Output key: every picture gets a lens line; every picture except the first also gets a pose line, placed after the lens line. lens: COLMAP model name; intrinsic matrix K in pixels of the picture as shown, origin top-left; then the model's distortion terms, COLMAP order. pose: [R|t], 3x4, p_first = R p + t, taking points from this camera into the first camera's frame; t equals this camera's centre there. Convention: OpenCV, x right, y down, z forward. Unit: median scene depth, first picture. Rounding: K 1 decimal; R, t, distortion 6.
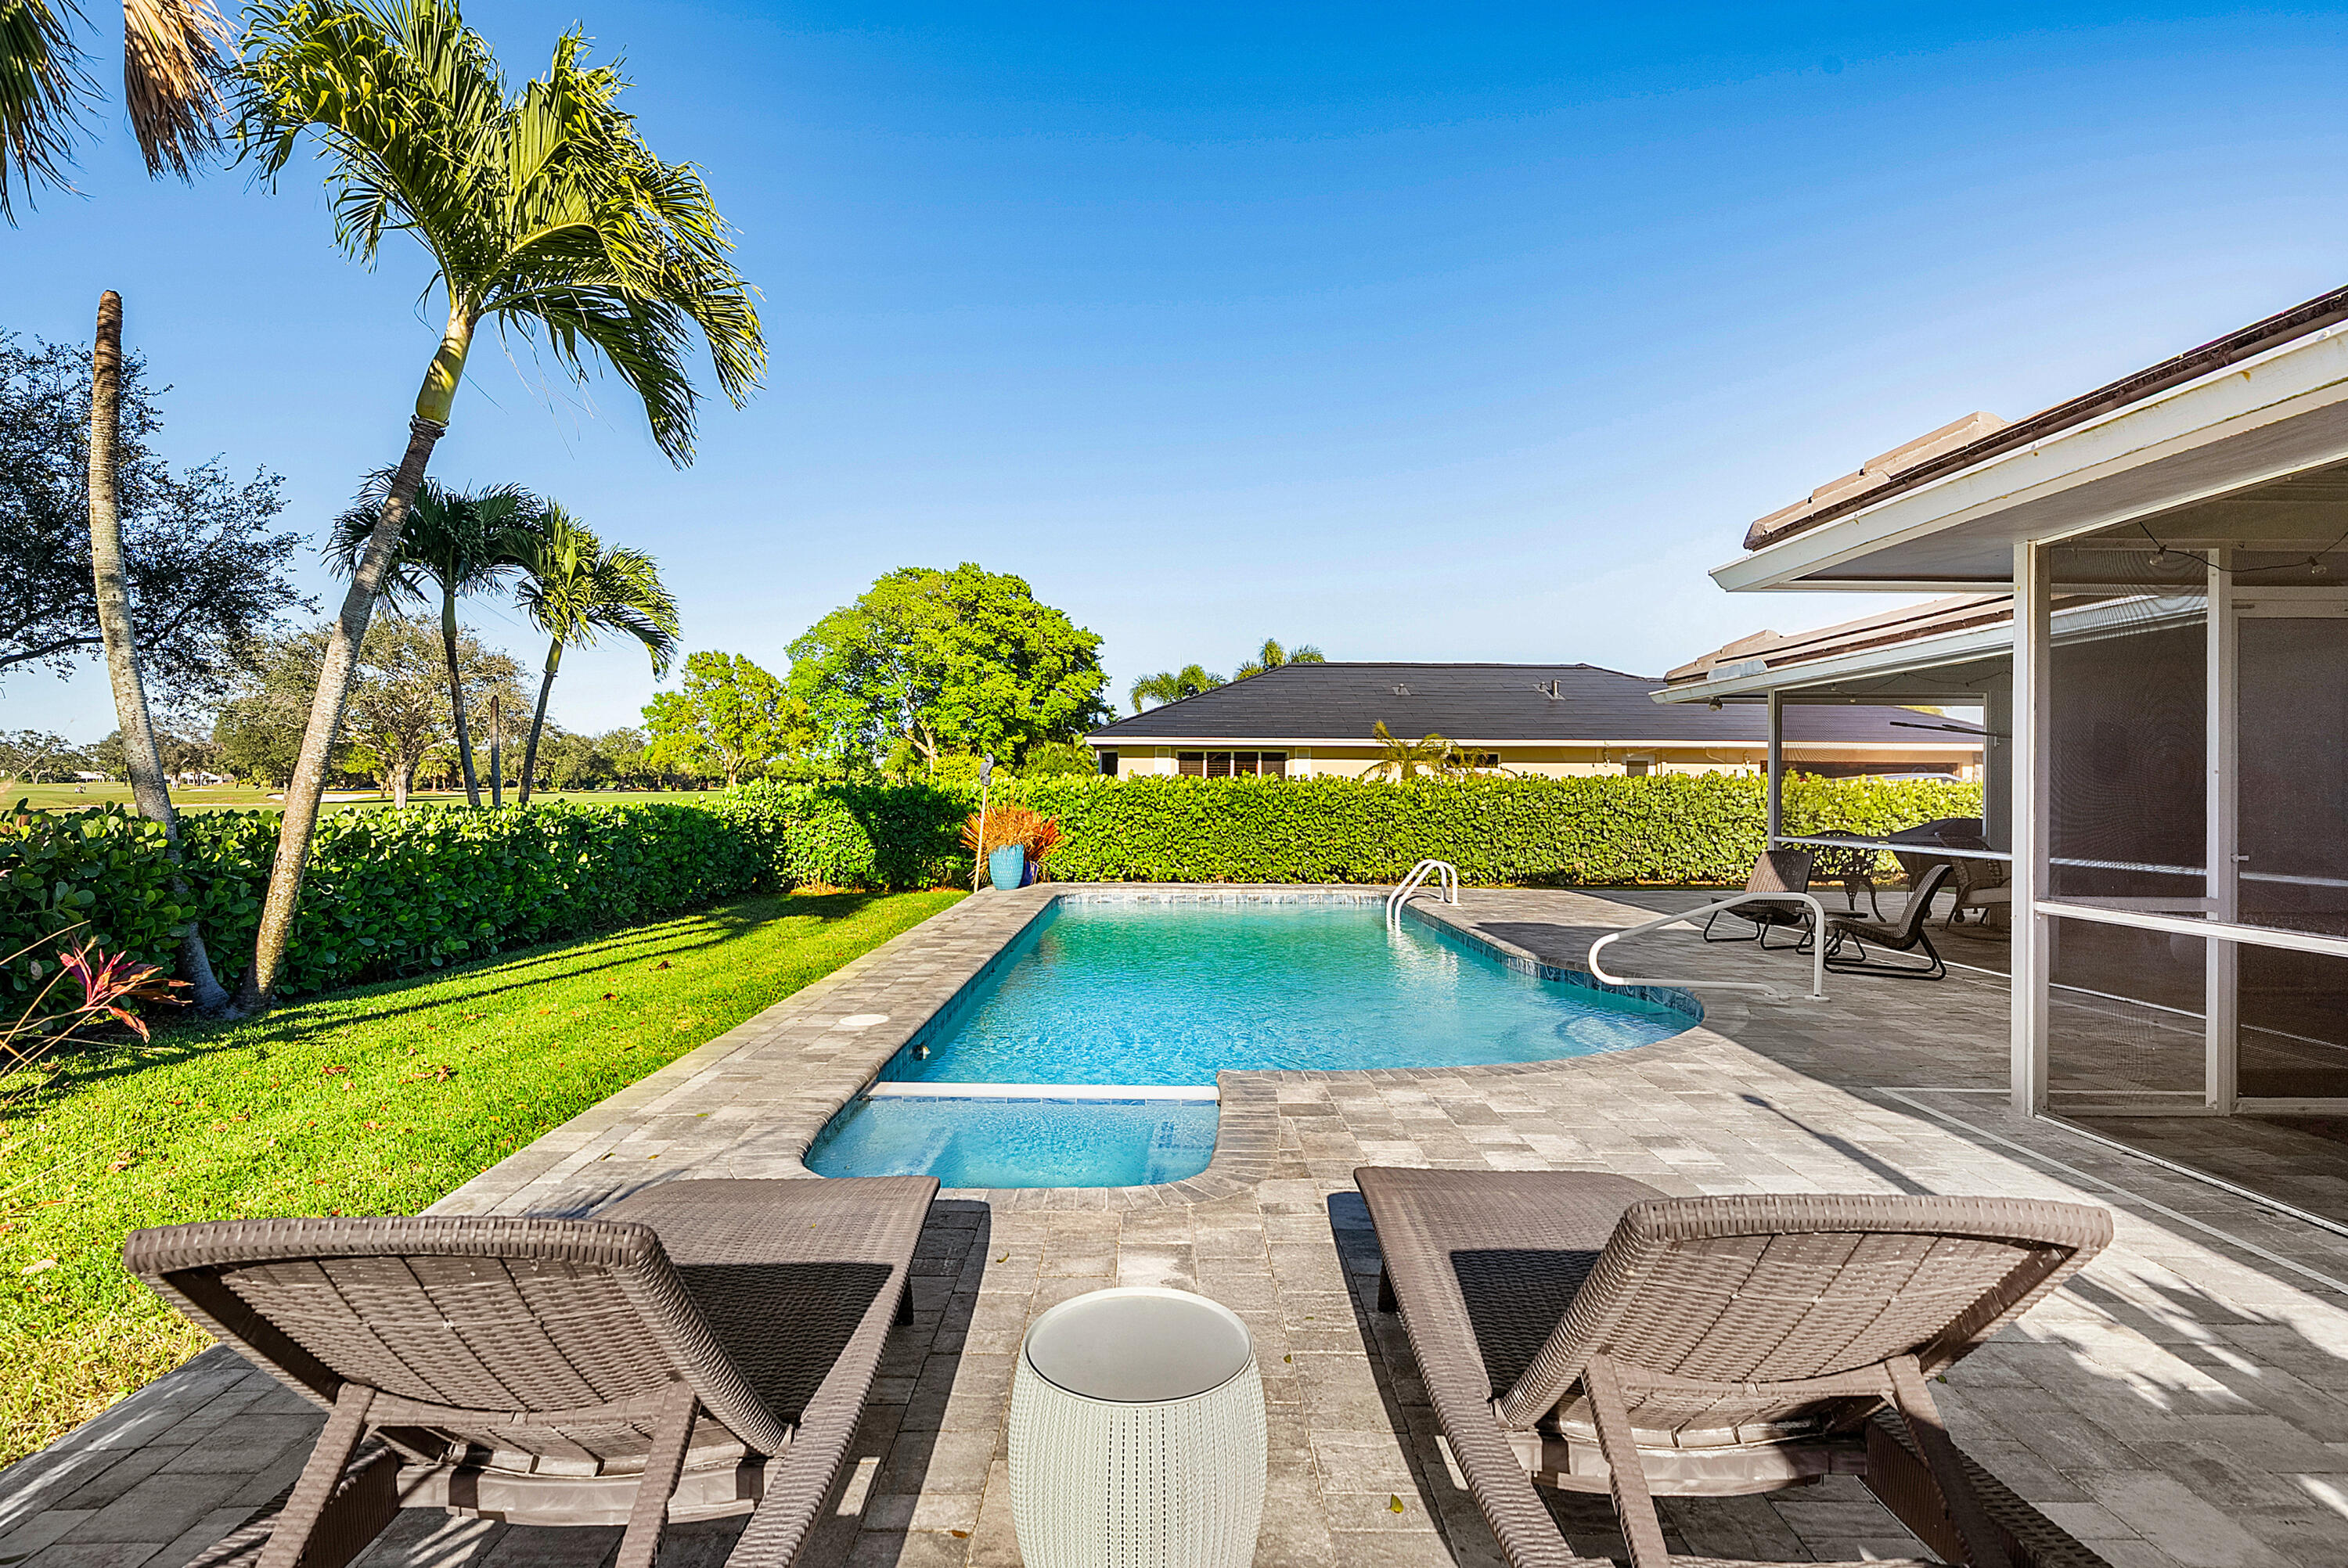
lens RADIAL K [[1170.1, 0, 1174.0], [0, 1170.1, 784.0], [0, 0, 1]] dist [0.000770, 0.000173]
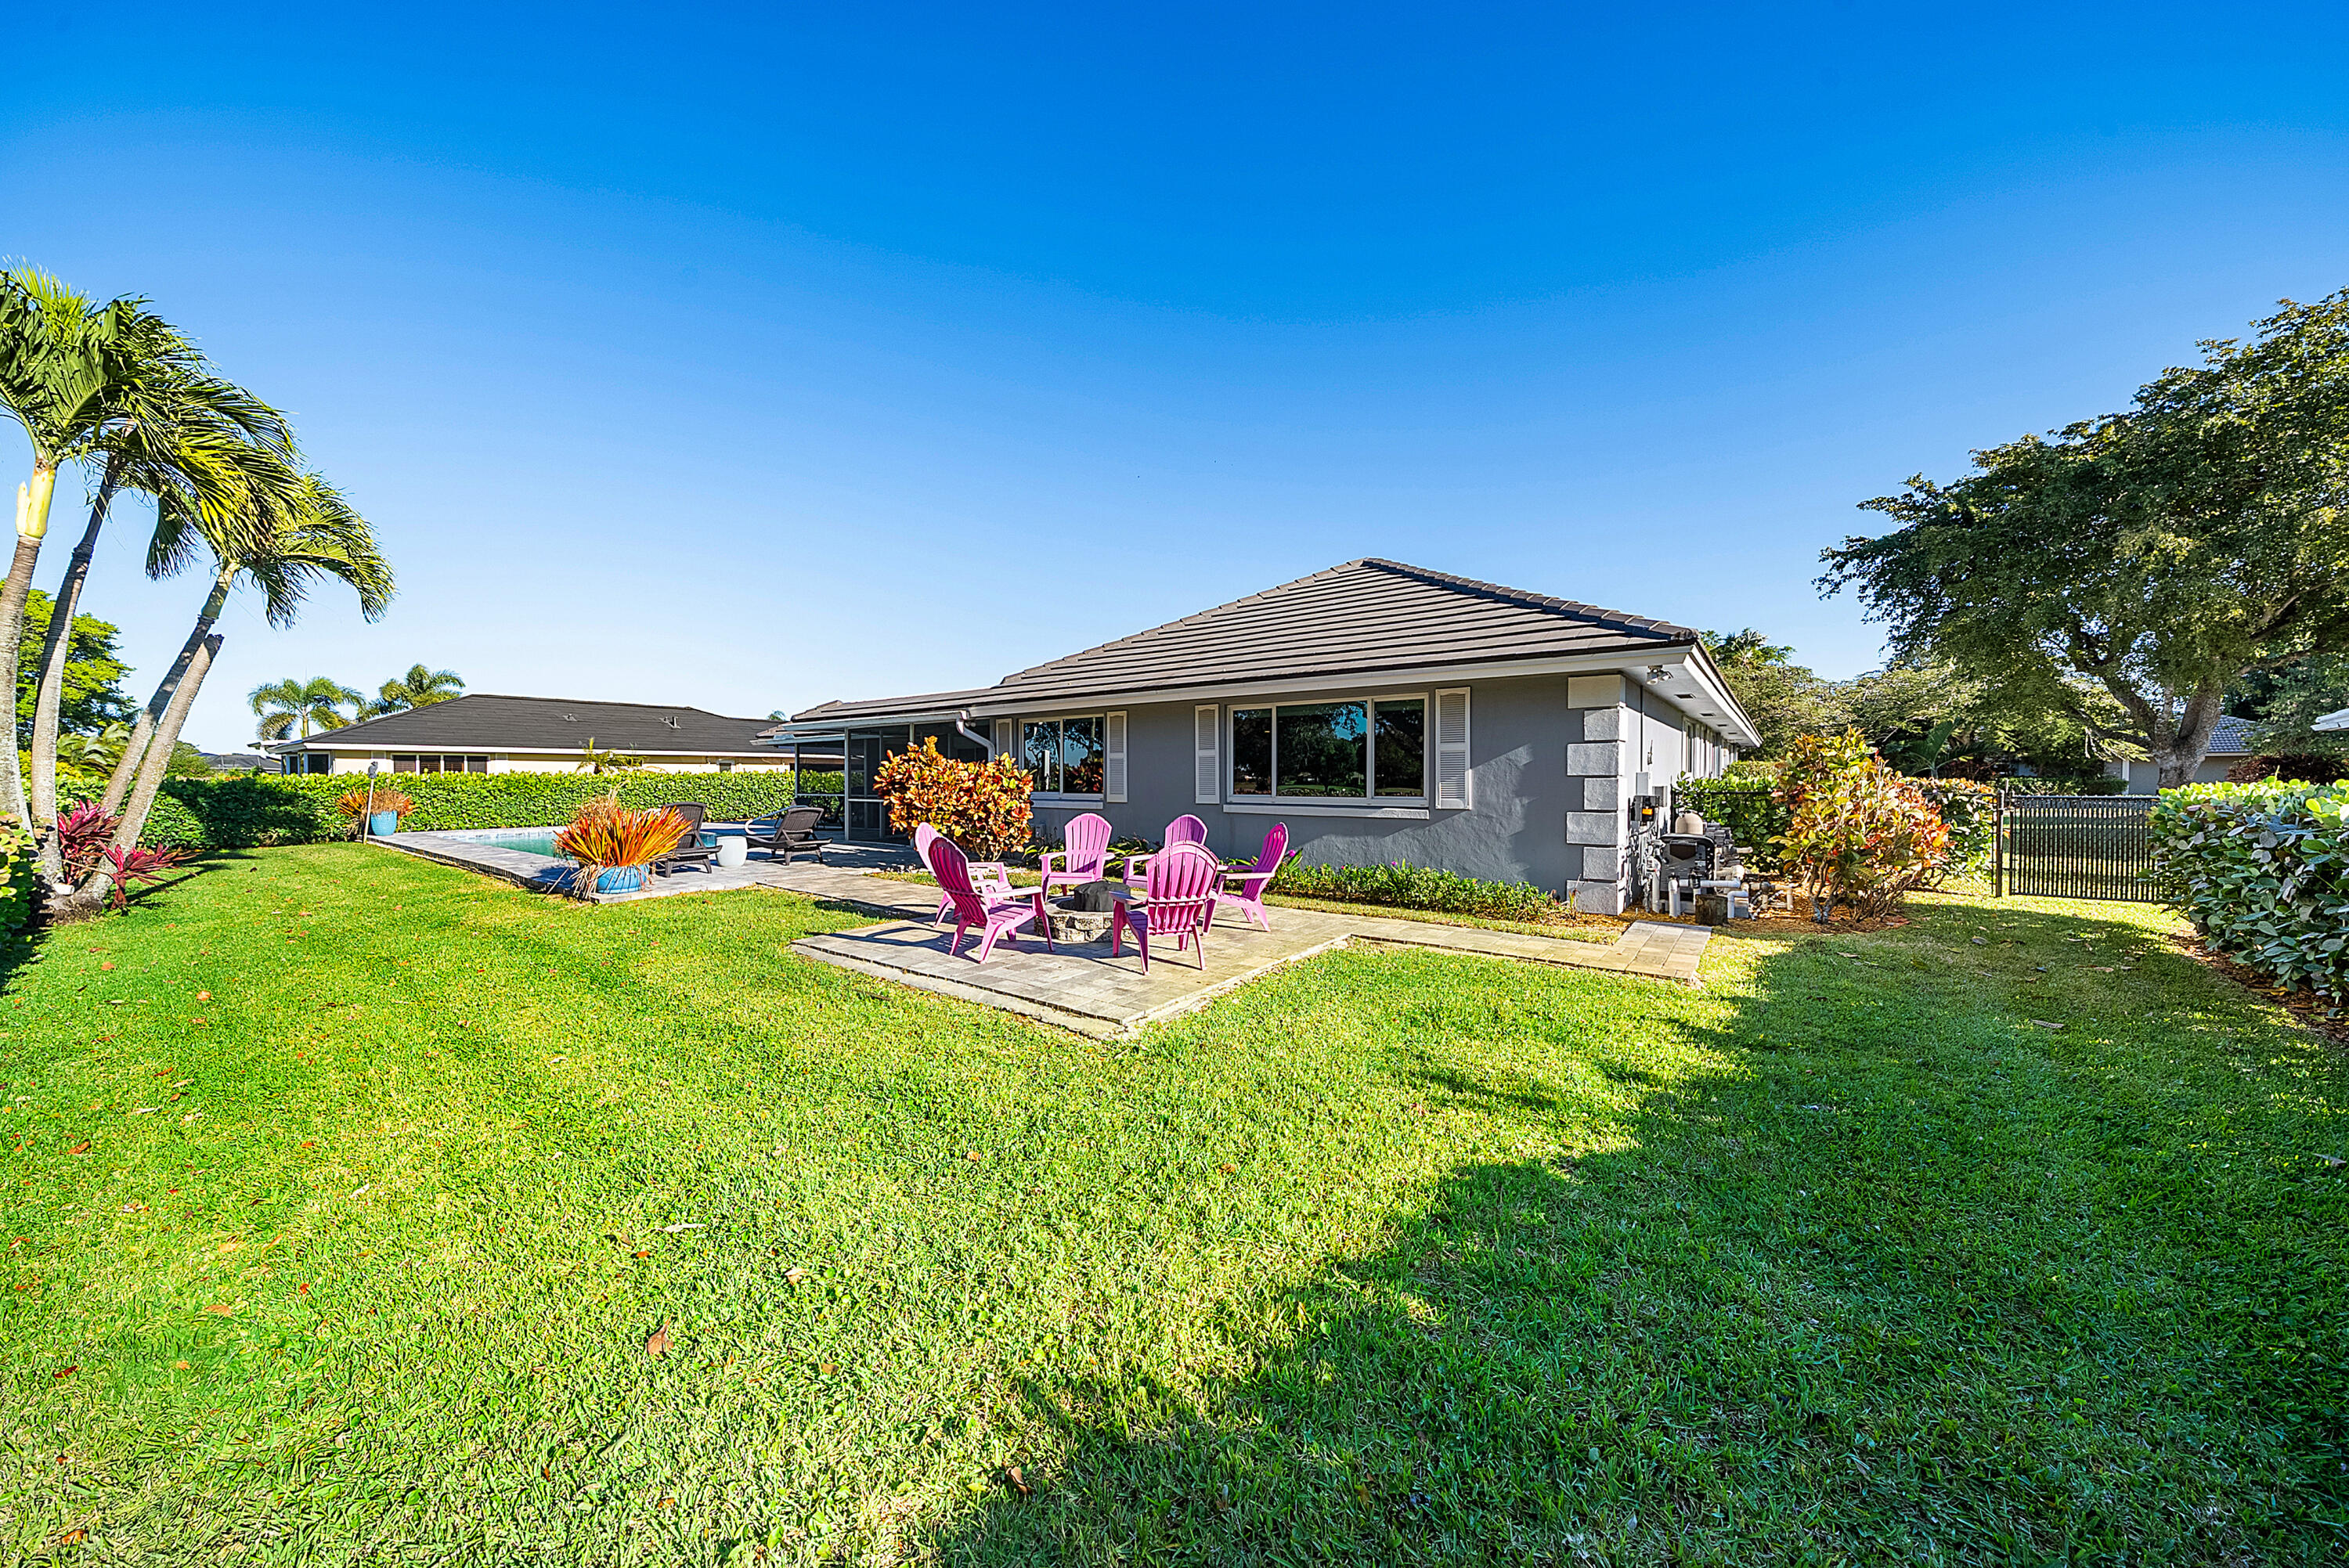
lens RADIAL K [[828.4, 0, 1174.5], [0, 828.4, 784.0], [0, 0, 1]] dist [0.000081, 0.000170]
pose [[0.615667, -0.009924, 0.787944, -0.203736], [-0.000879, 0.999911, 0.013281, -0.006018], [-0.788006, -0.008869, 0.615604, -0.367606]]
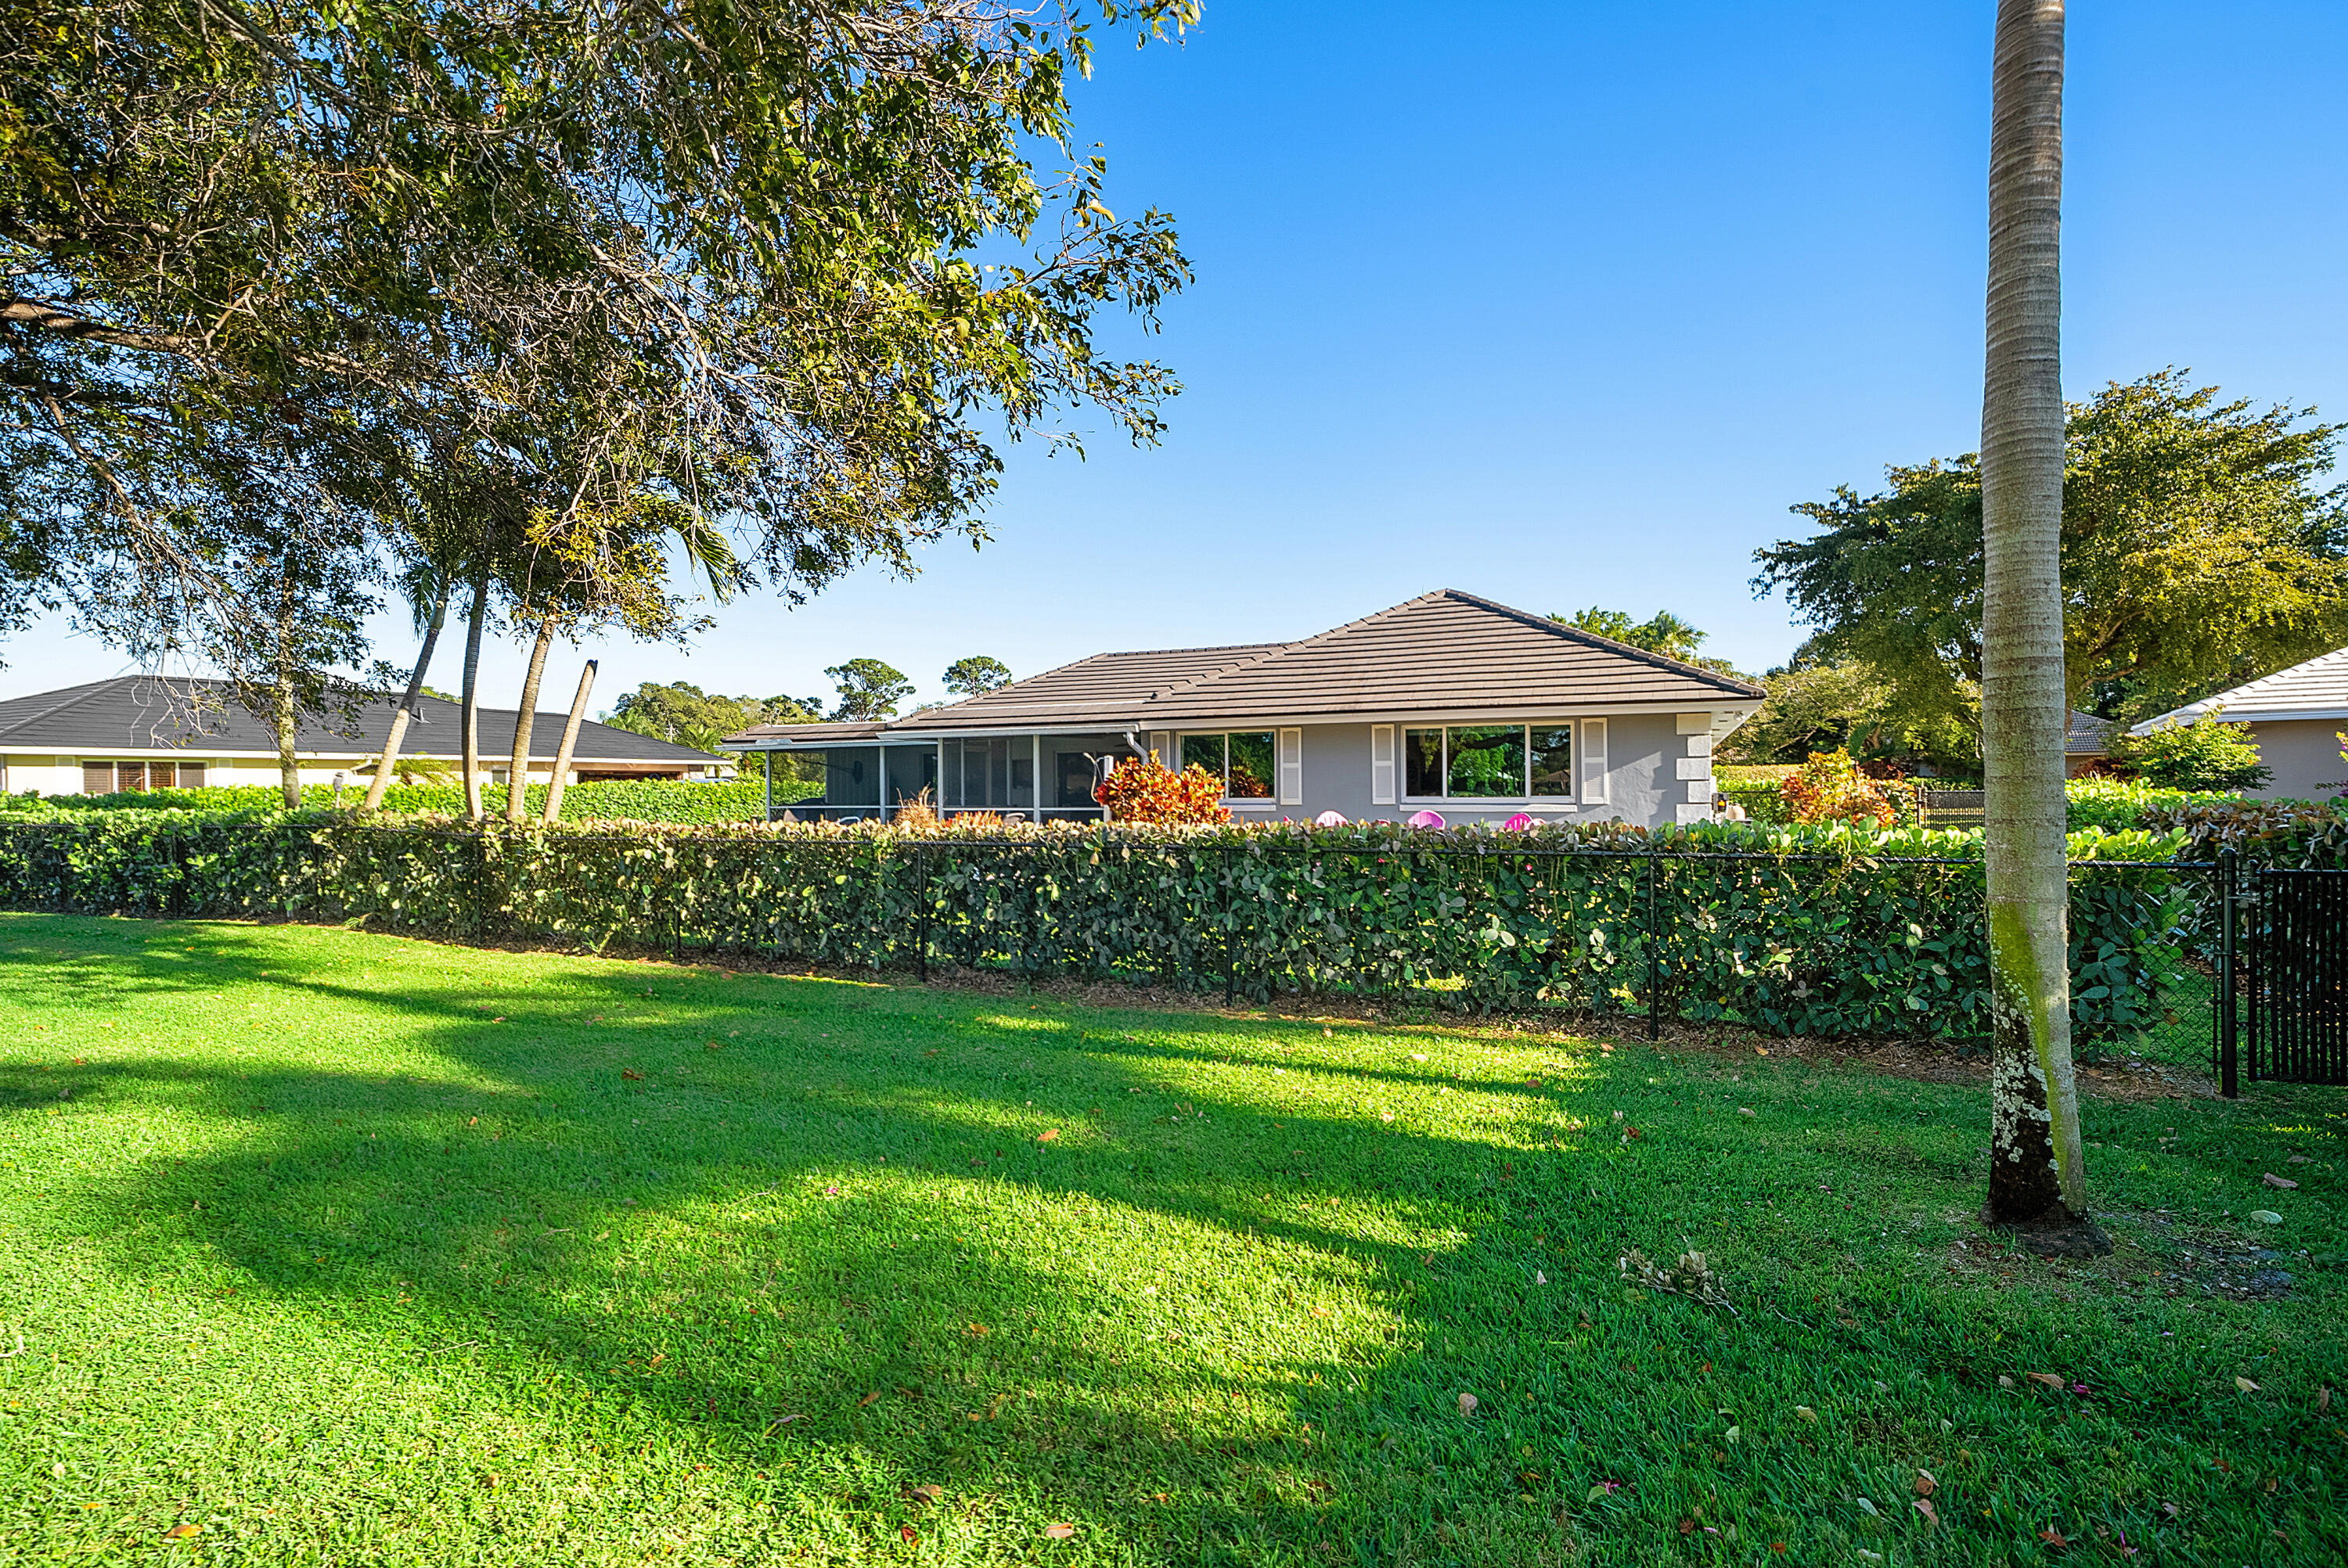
lens RADIAL K [[1156.6, 0, 1206.5], [0, 1156.6, 800.9], [0, 0, 1]] dist [0.041972, -0.000015]
pose [[0.400168, -0.021416, 0.916191, -0.555769], [0.005991, 0.999767, 0.020753, -0.008203], [-0.916422, -0.002816, 0.400203, -0.314676]]
